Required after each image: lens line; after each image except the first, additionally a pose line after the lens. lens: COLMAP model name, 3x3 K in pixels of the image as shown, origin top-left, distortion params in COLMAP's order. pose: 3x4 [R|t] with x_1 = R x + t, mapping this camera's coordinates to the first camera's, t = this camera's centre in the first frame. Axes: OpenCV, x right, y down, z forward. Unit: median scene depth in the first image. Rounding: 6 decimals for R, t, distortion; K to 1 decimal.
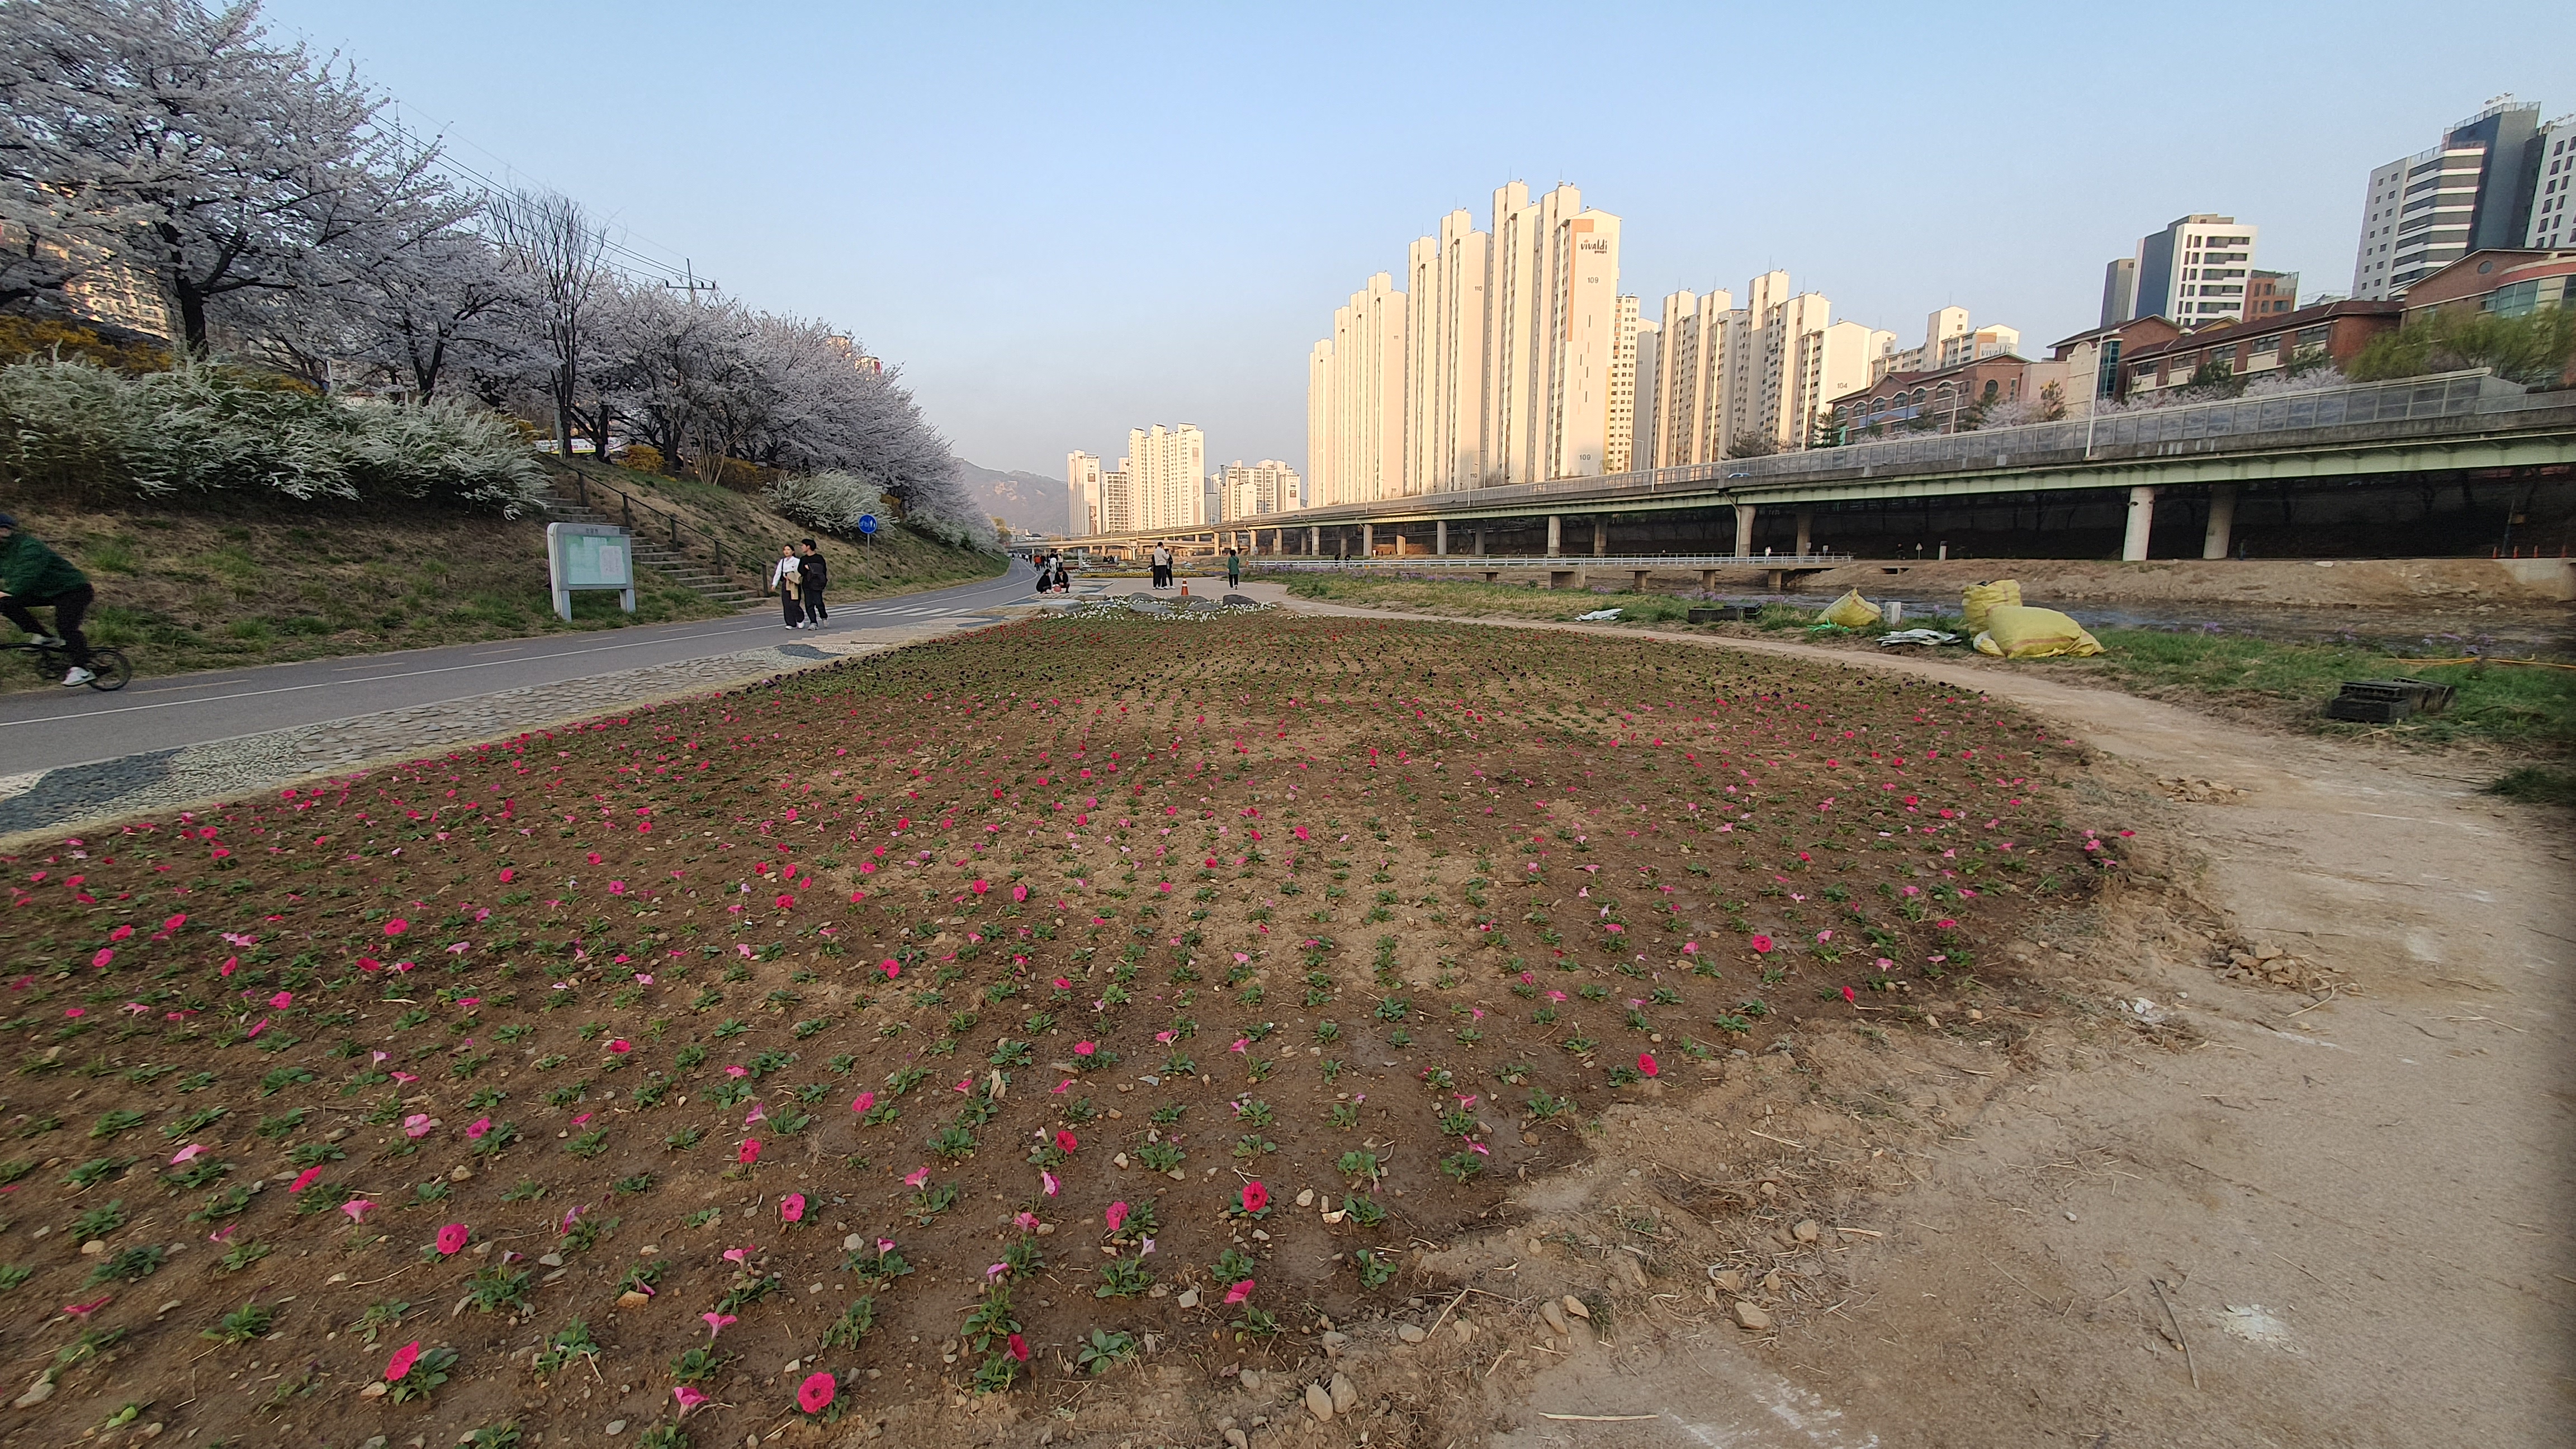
lens RADIAL K [[997.9, 0, 1287.5], [0, 997.9, 723.4], [0, 0, 1]] dist [0.001530, 0.000140]
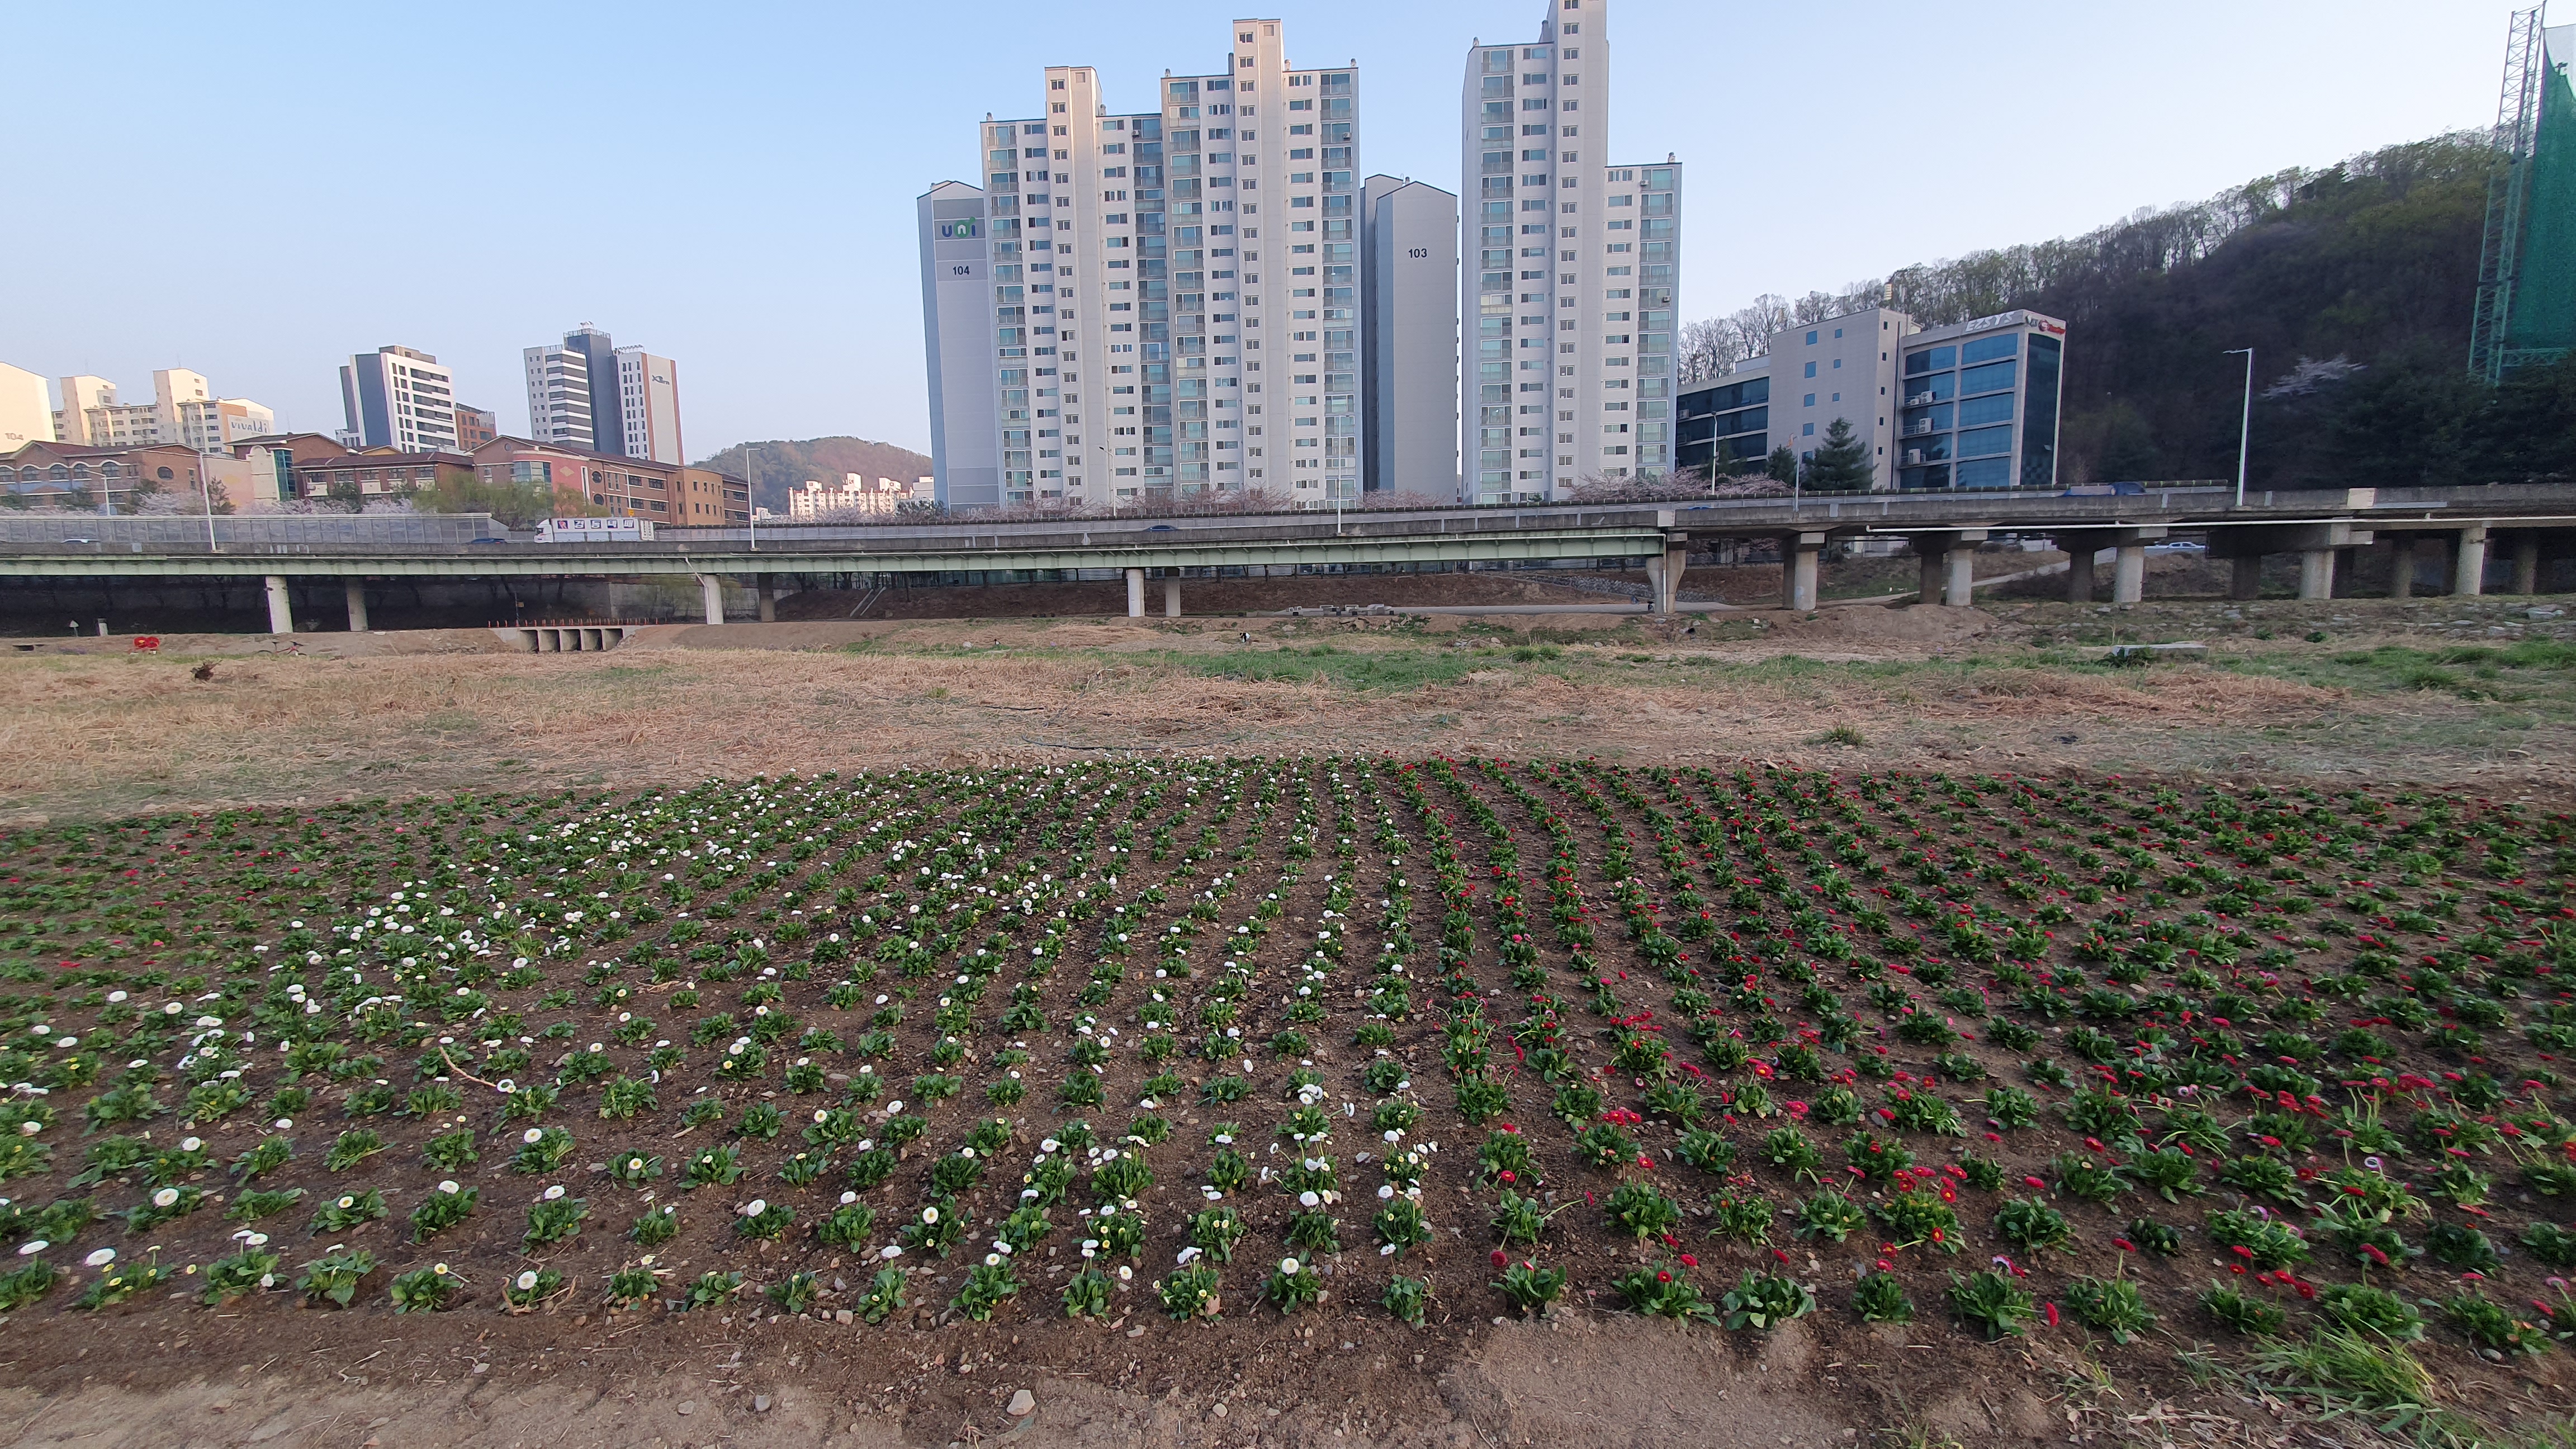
lens RADIAL K [[997.9, 0, 1288.8], [0, 997.9, 726.8], [0, 0, 1]] dist [0.001530, 0.000140]
pose [[0.236391, -0.110142, 0.965395, -0.060933], [0.176480, 0.981896, 0.068811, 0.059381], [-0.955497, 0.154107, 0.251549, -0.337350]]
